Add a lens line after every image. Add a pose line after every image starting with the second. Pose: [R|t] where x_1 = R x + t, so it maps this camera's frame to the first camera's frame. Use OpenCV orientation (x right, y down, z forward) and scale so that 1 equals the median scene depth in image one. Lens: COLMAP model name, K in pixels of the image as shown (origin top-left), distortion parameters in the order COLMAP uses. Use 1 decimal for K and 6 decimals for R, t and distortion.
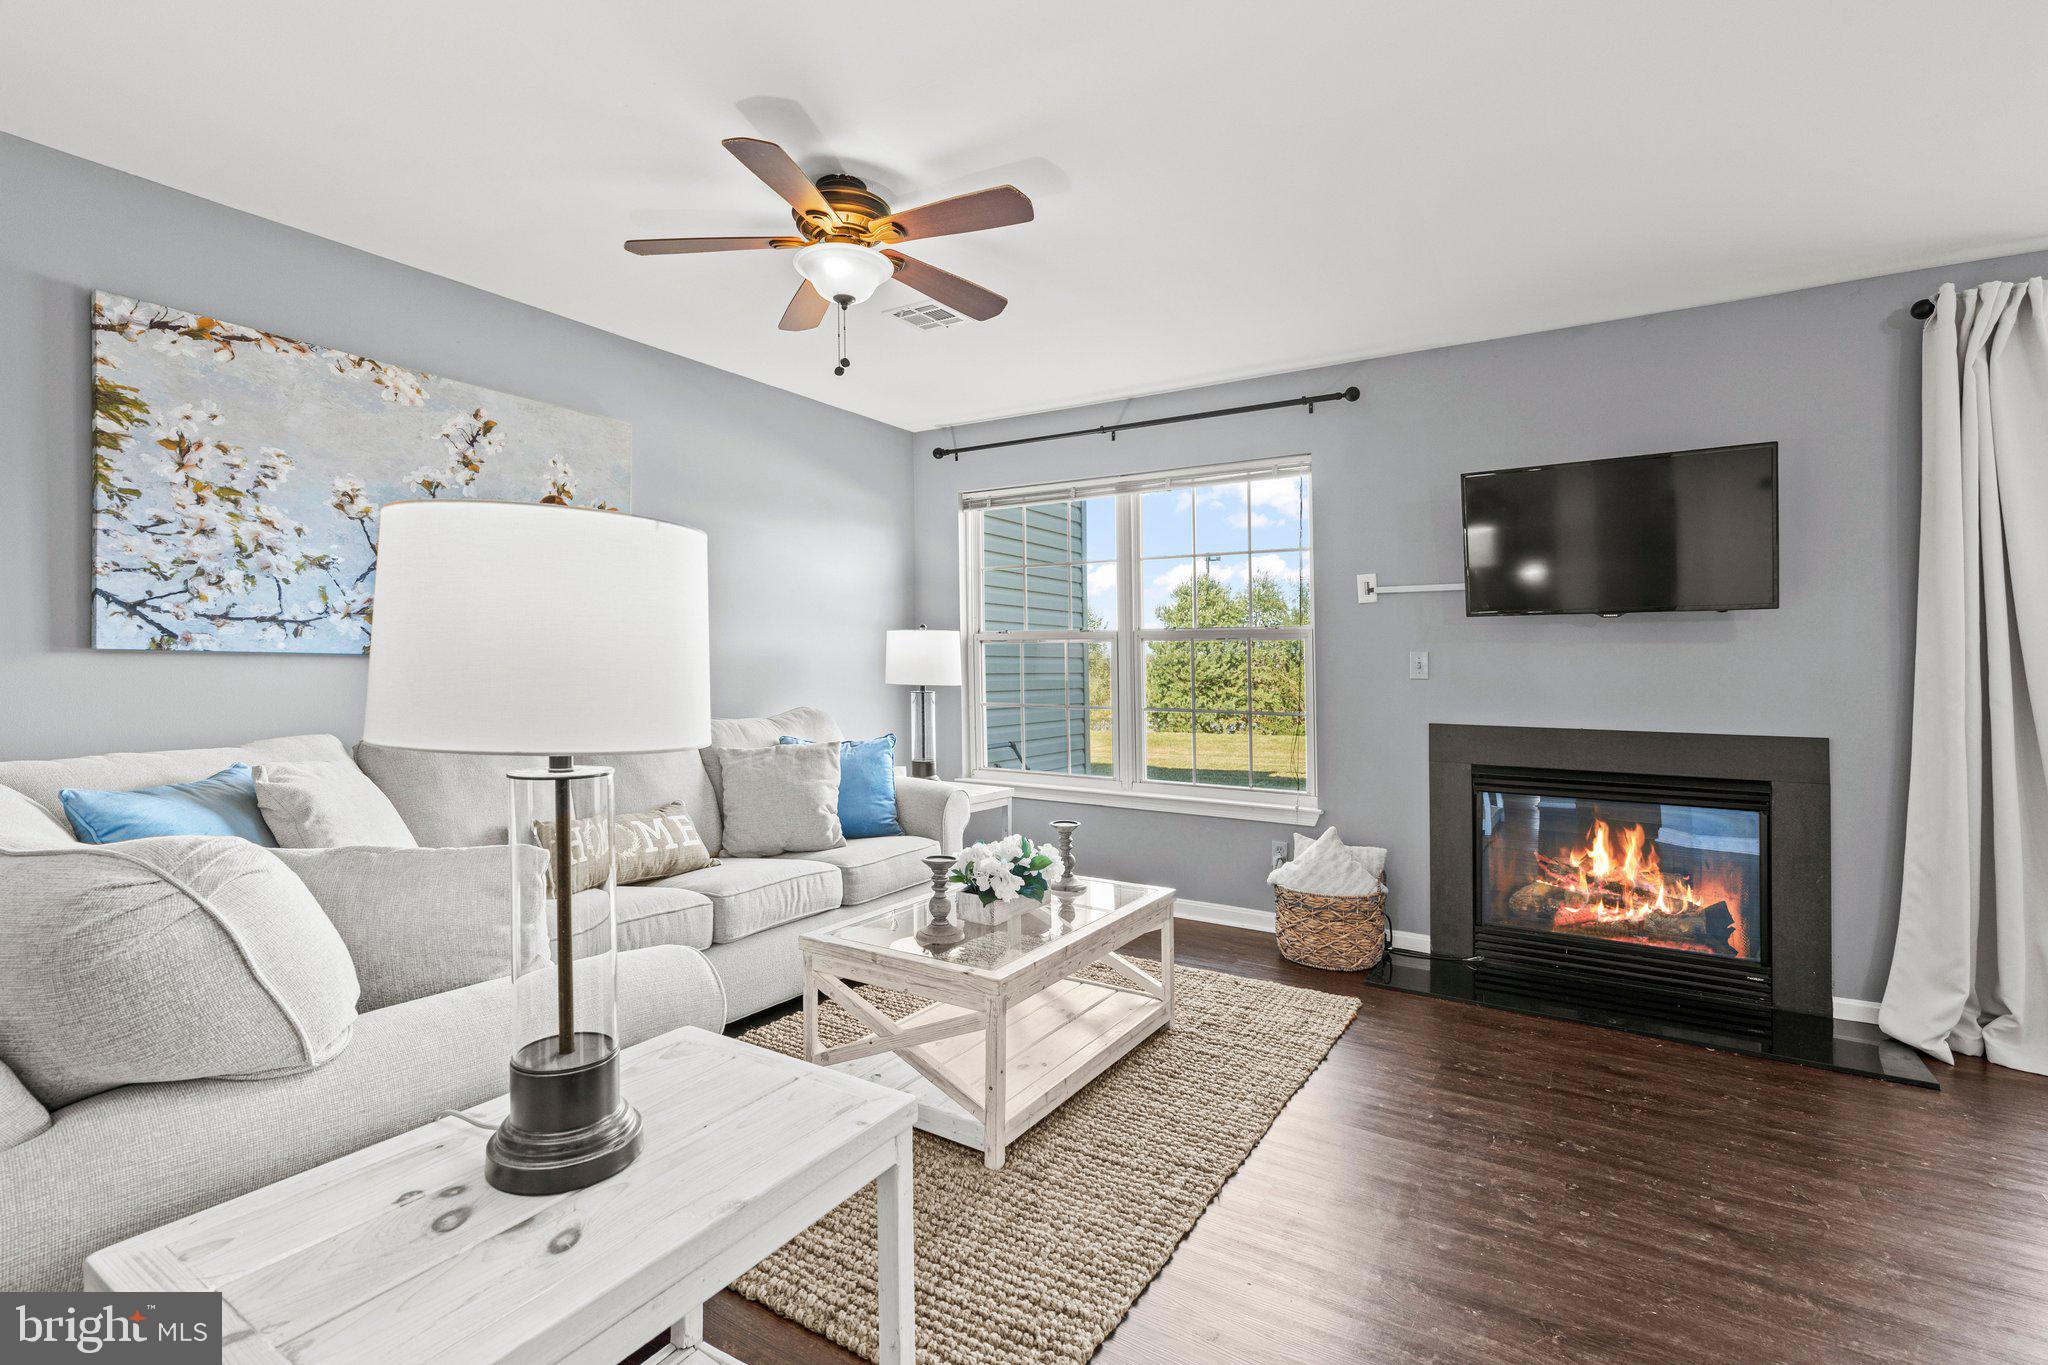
lens RADIAL K [[926.7, 0, 1021.0], [0, 926.7, 654.3], [0, 0, 1]] dist [-0.007885, 0.001325]
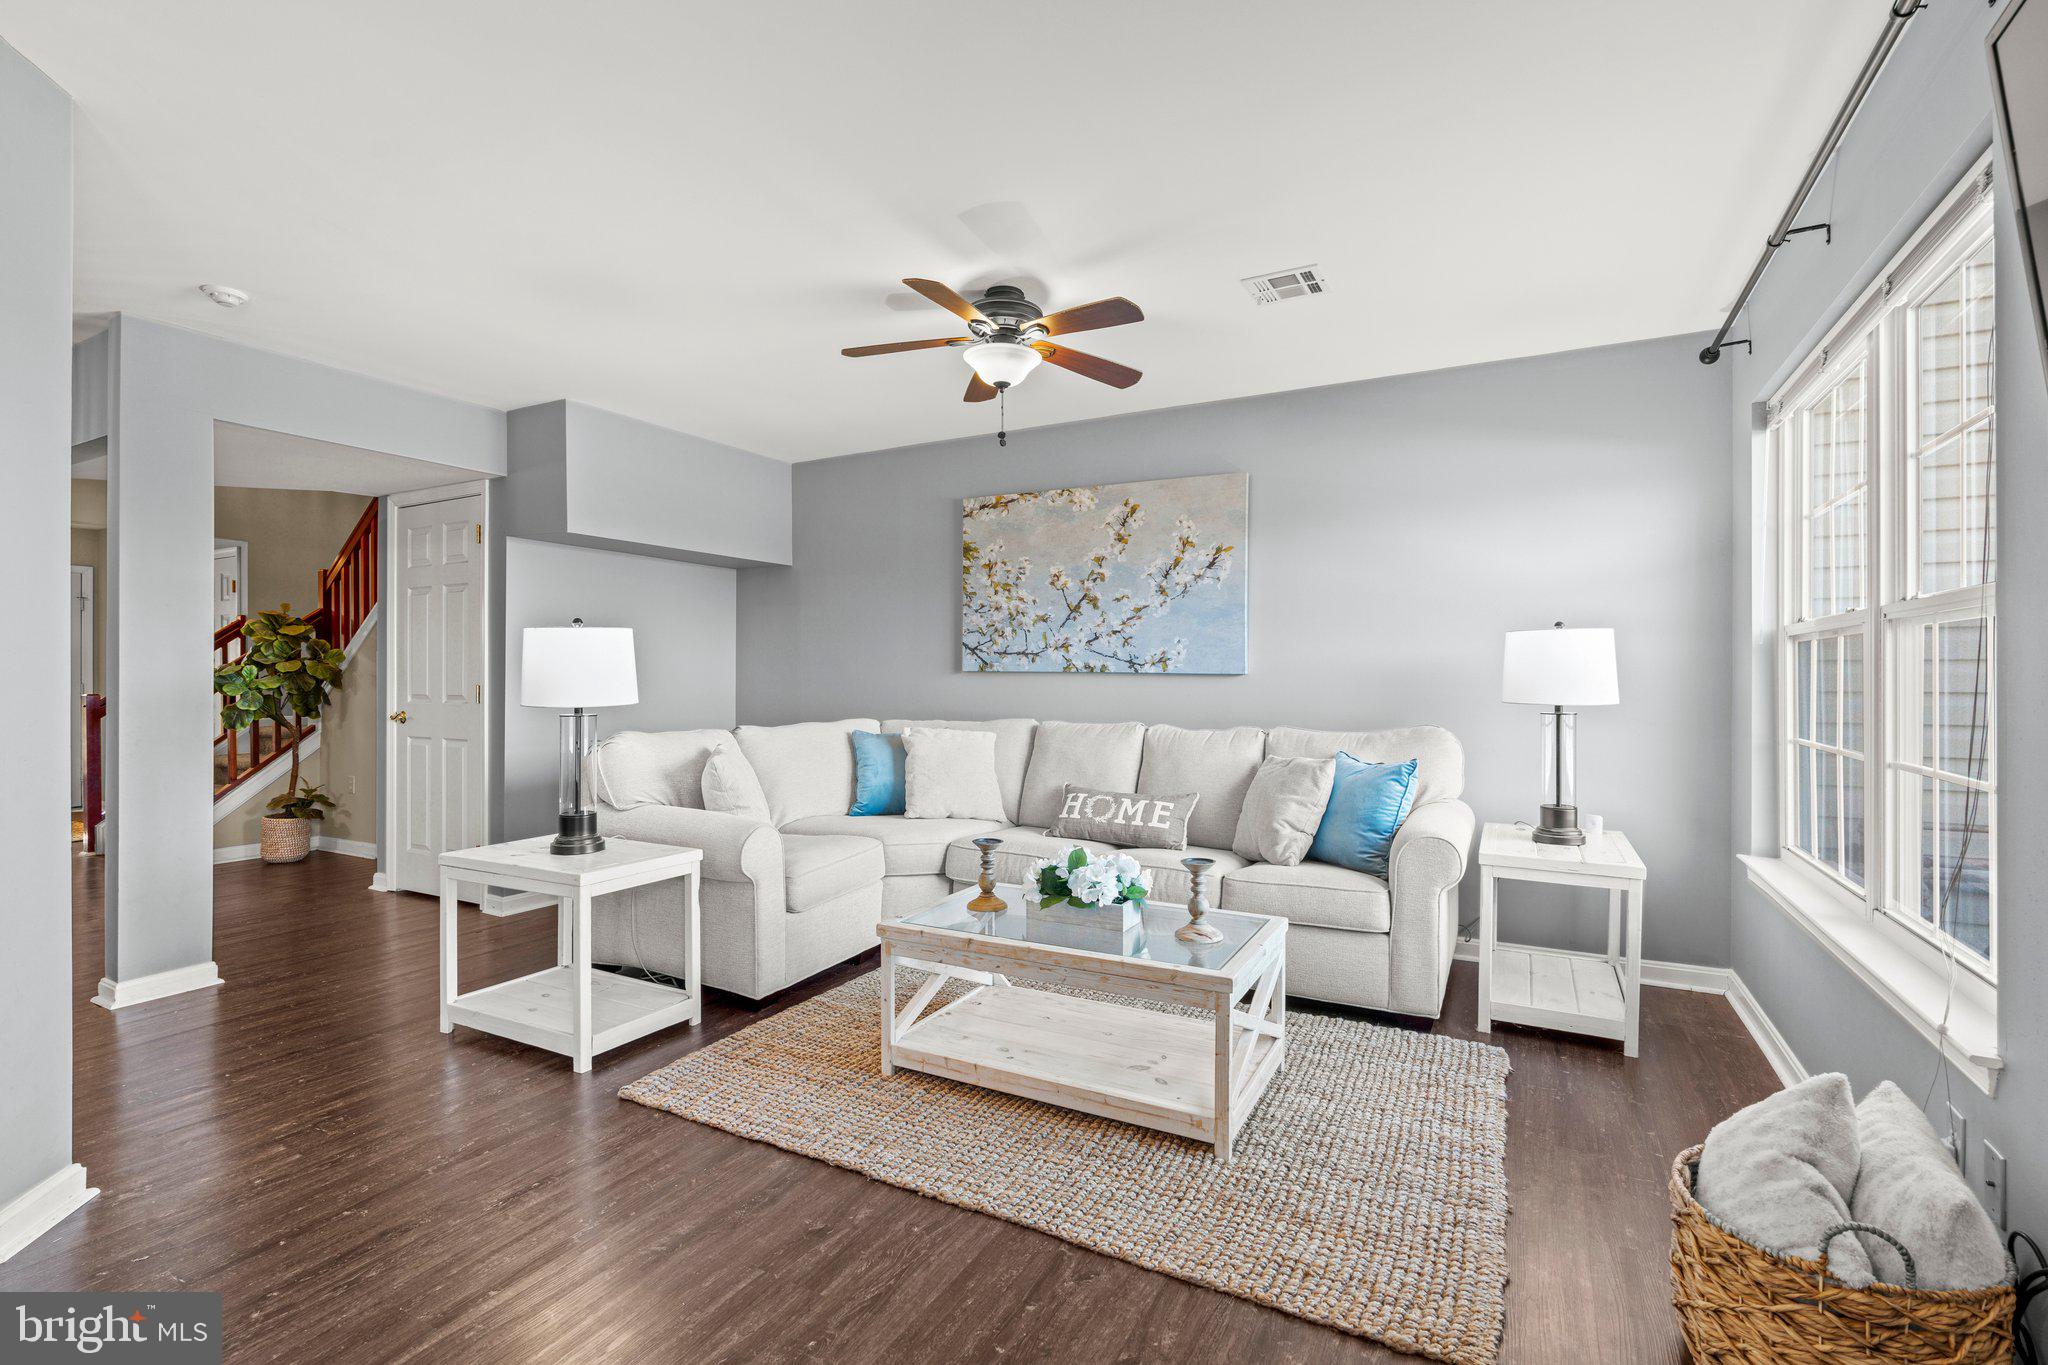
lens RADIAL K [[926.7, 0, 1031.3], [0, 926.7, 689.9], [0, 0, 1]] dist [-0.007885, 0.001325]
pose [[0.085075, 0.011896, -0.996304, 1.015085], [0.013814, 0.999819, 0.013117, 0.010641], [0.996279, -0.014879, 0.084895, 0.888746]]
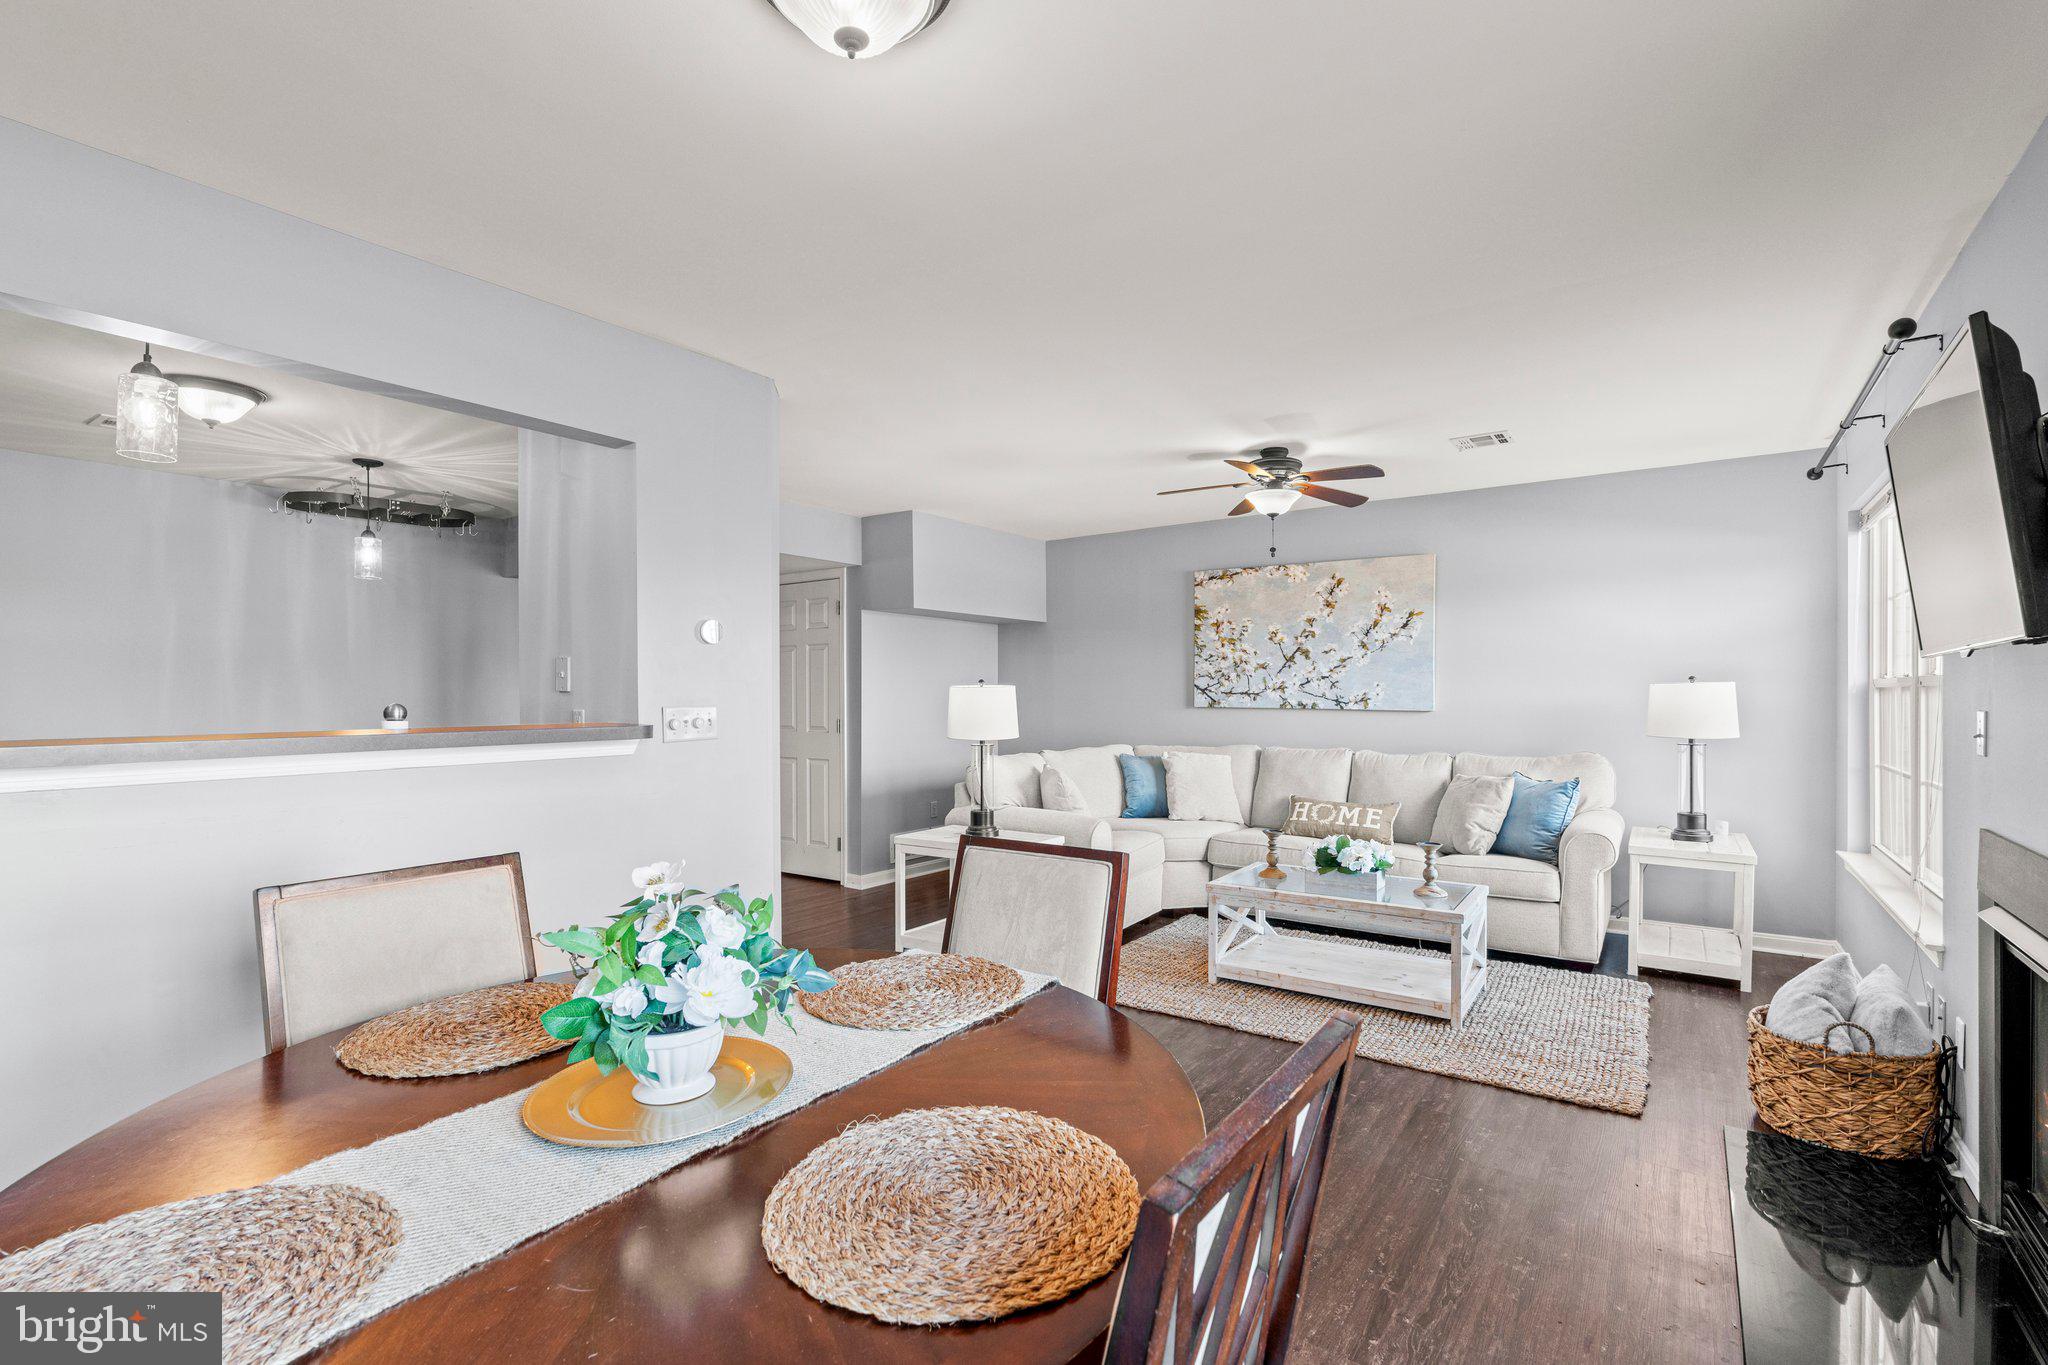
lens RADIAL K [[926.7, 0, 1027.8], [0, 926.7, 712.1], [0, 0, 1]] dist [-0.007885, 0.001325]
pose [[-0.036743, 0.017368, -0.999174, 1.555181], [0.018449, 0.999690, 0.016698, -0.040491], [0.999154, -0.017820, -0.037052, 0.559612]]
